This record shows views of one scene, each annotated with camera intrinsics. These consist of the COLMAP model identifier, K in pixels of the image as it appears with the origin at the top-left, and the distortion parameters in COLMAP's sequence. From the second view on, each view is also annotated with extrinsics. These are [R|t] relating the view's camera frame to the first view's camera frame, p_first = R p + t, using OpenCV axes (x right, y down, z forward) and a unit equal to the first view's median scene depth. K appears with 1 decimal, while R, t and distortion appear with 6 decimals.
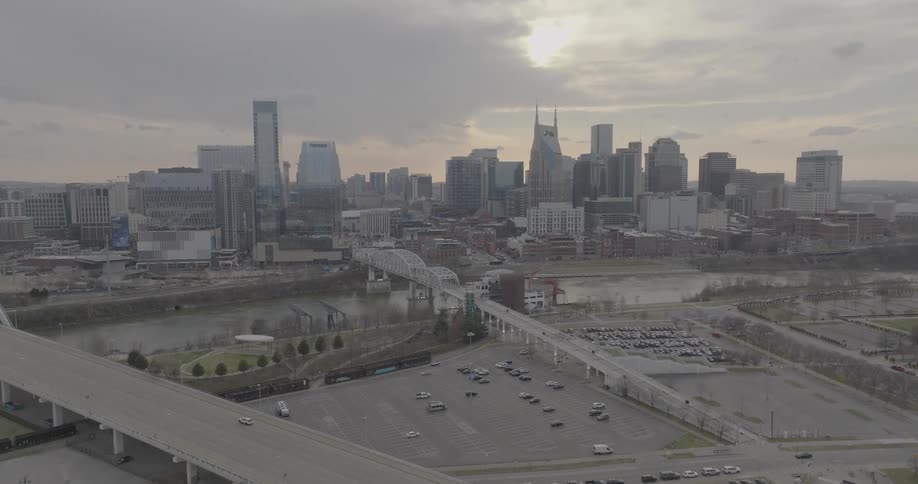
lens RADIAL K [[645.0, 0, 459.8], [0, 645.0, 241.3], [0, 0, 1]] dist [0.003618, 0.010151]
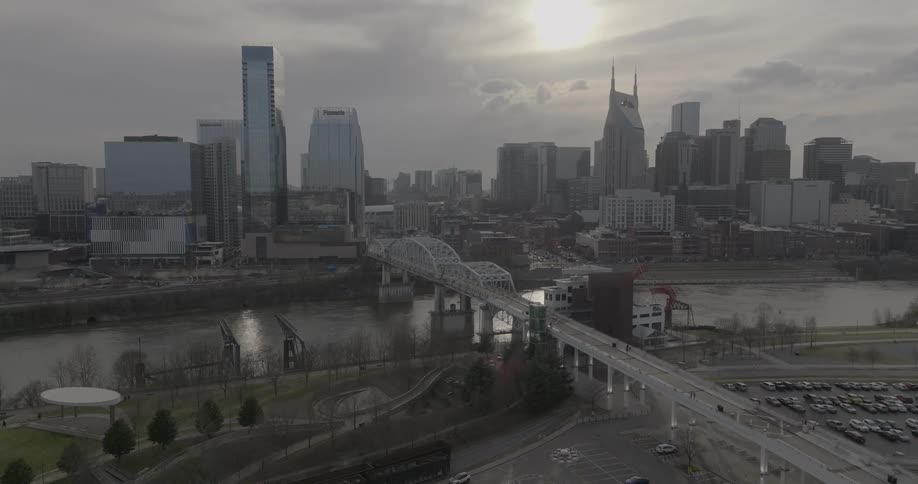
lens RADIAL K [[645.0, 0, 459.4], [0, 645.0, 245.4], [0, 0, 1]] dist [0.003618, 0.010151]
pose [[0.996733, 0.009507, -0.080207, -0.002635], [-0.010102, 0.999924, -0.007012, 0.016836], [0.080134, 0.007799, 0.996754, 0.231069]]
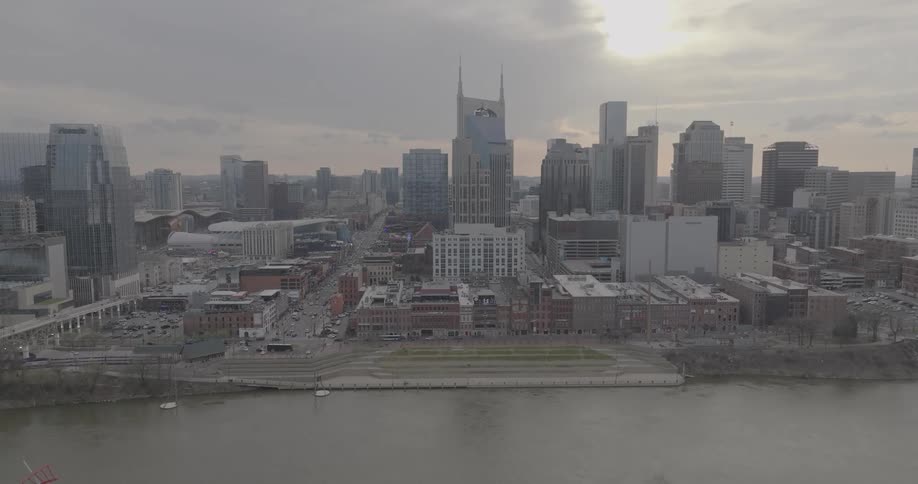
lens RADIAL K [[645.0, 0, 458.8], [0, 645.0, 245.9], [0, 0, 1]] dist [0.003618, 0.010151]
pose [[0.990159, 0.018028, -0.138781, 0.238632], [-0.015597, 0.999706, 0.018587, -0.055173], [0.139076, -0.016239, 0.990149, 0.432595]]
